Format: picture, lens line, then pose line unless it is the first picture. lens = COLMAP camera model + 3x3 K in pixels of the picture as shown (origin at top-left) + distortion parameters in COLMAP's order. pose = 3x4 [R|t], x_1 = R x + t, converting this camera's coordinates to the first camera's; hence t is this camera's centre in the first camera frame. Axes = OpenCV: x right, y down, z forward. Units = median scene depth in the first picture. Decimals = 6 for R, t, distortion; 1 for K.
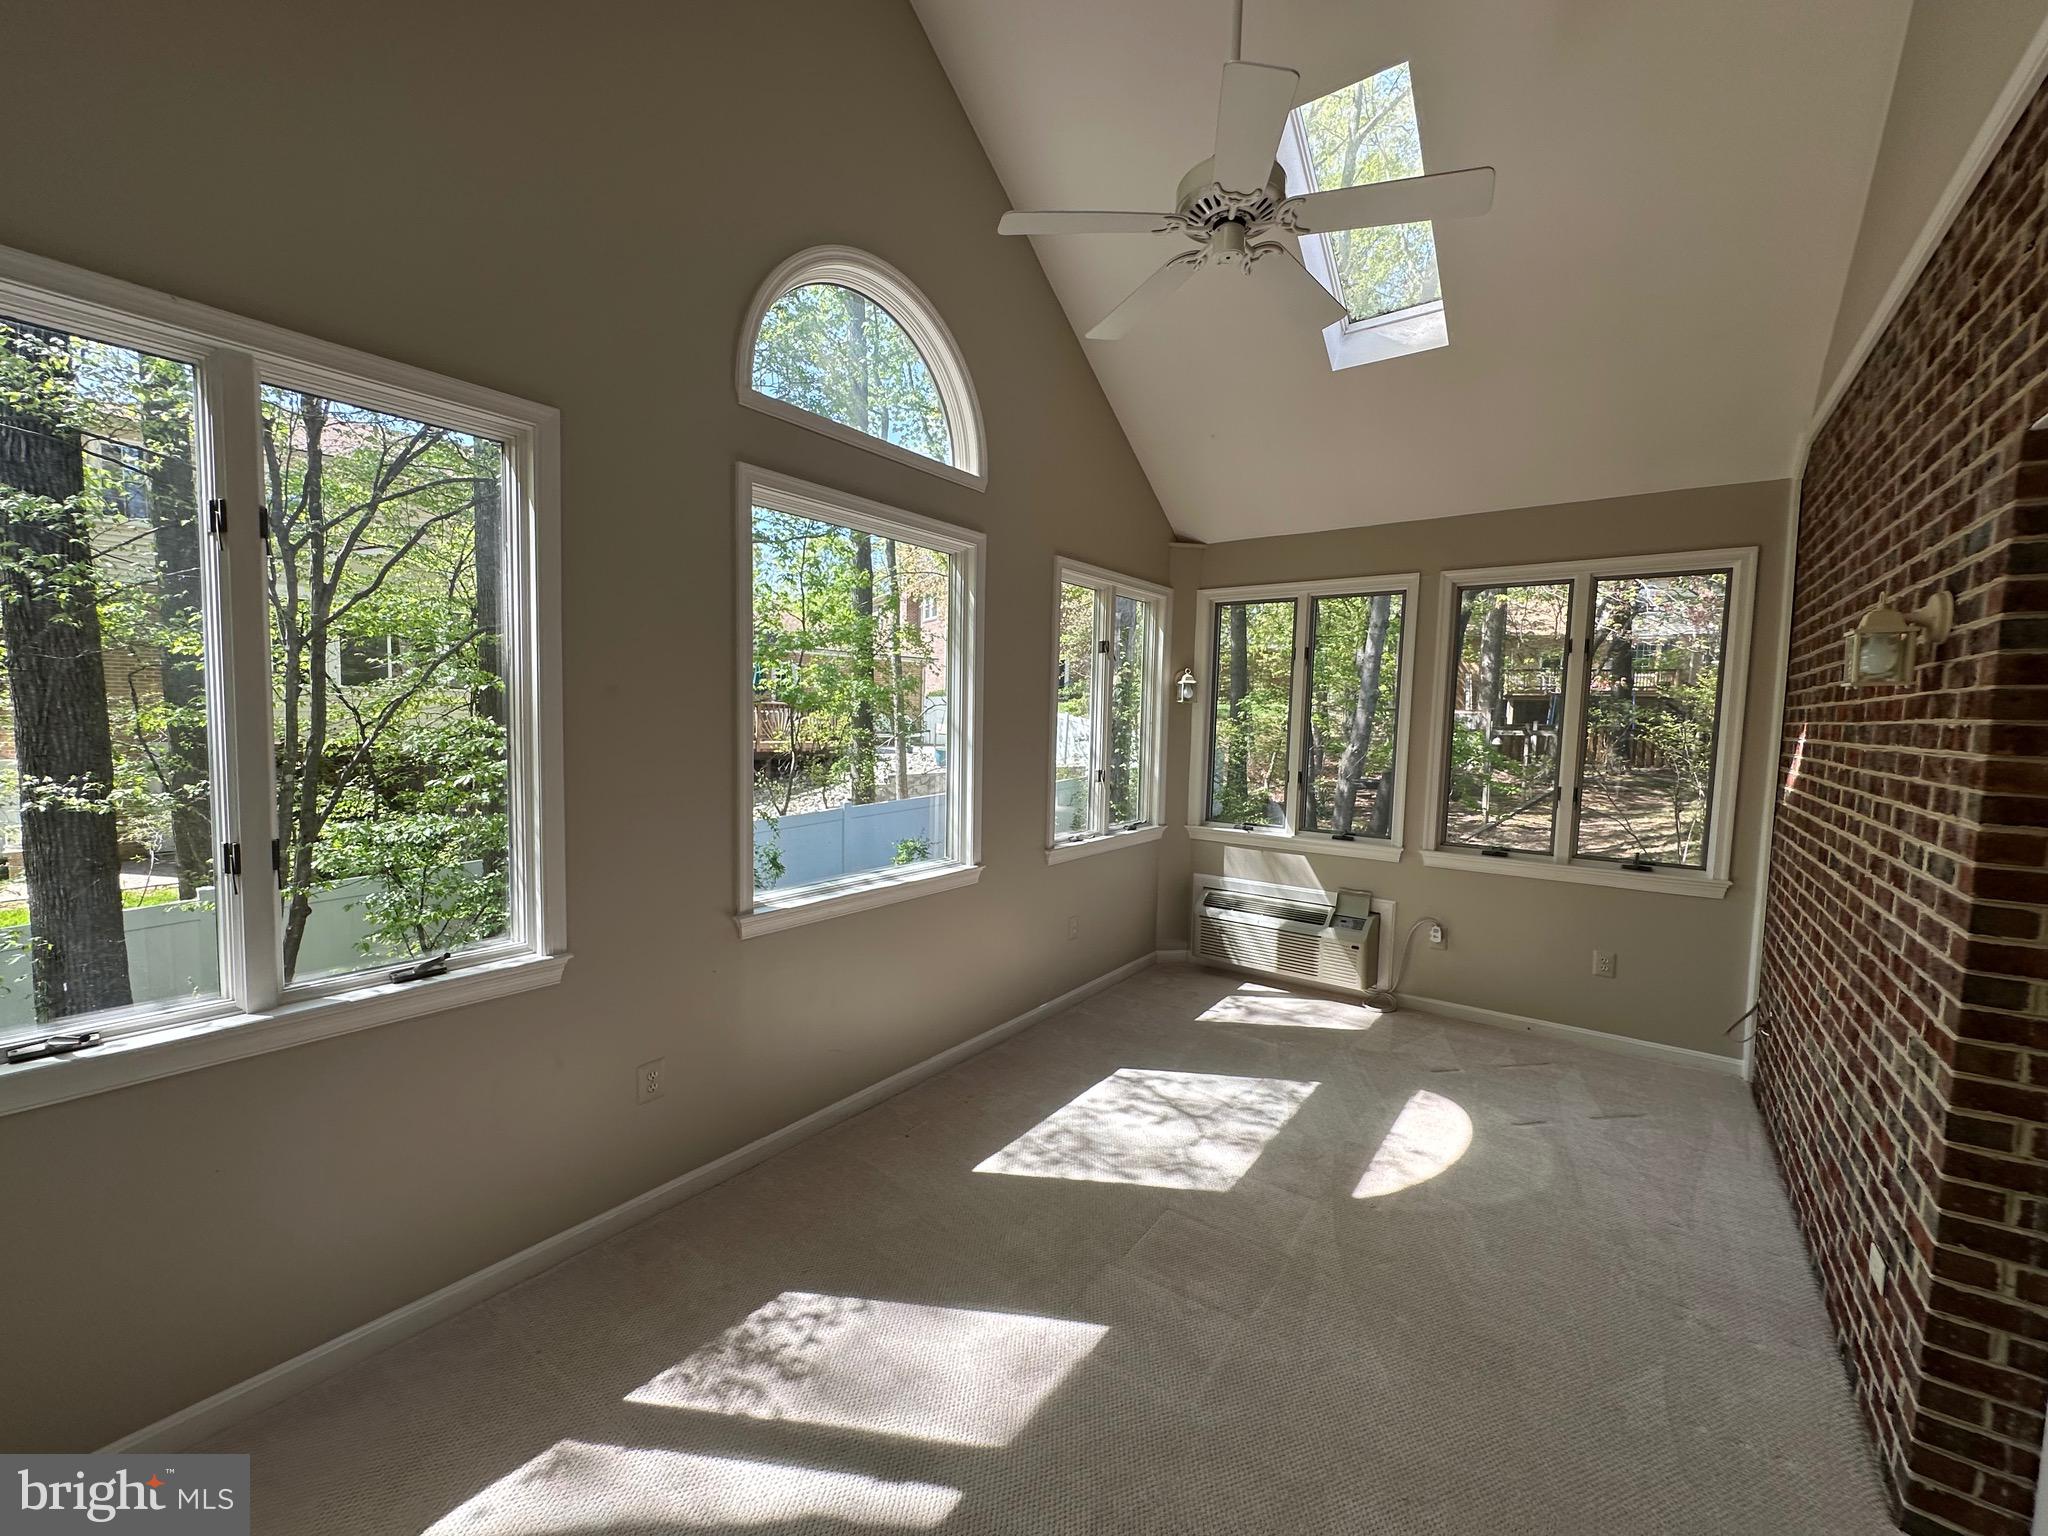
lens RADIAL K [[822.6, 0, 1022.3], [0, 822.6, 769.9], [0, 0, 1]] dist [0.010647, 0.000097]
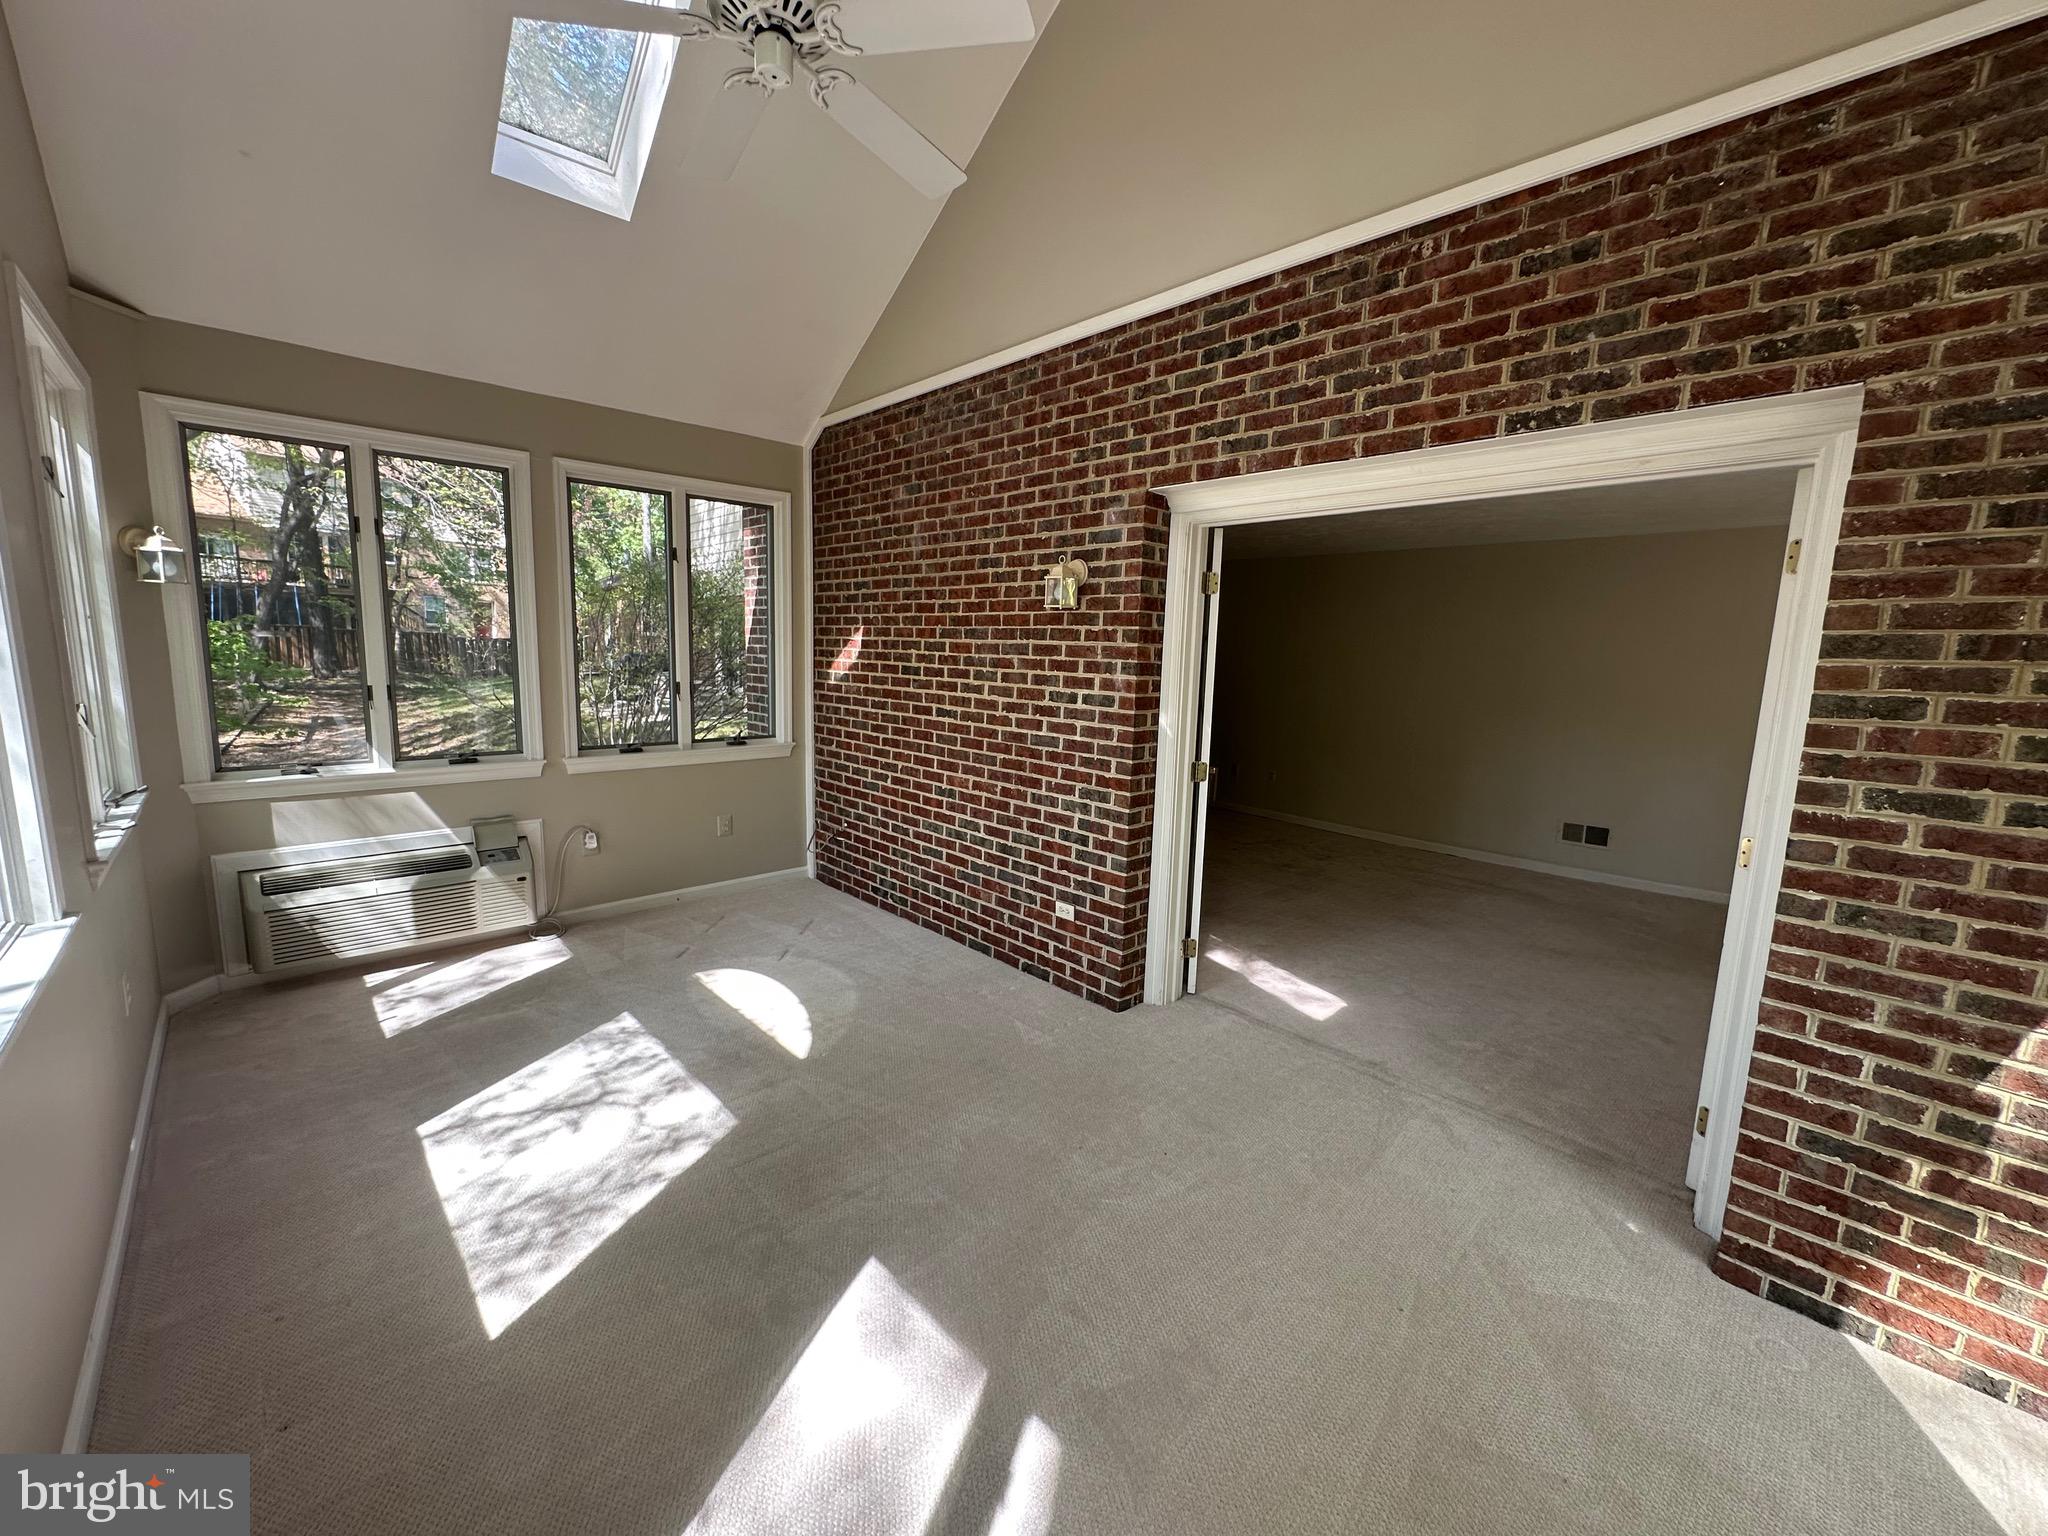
lens RADIAL K [[822.6, 0, 1018.8], [0, 822.6, 767.2], [0, 0, 1]] dist [0.010647, 0.000097]
pose [[0.192959, -0.159529, 0.968152, -0.358541], [0.047303, 0.987060, 0.153217, -0.014892], [-0.980066, 0.016232, 0.198008, 0.321000]]
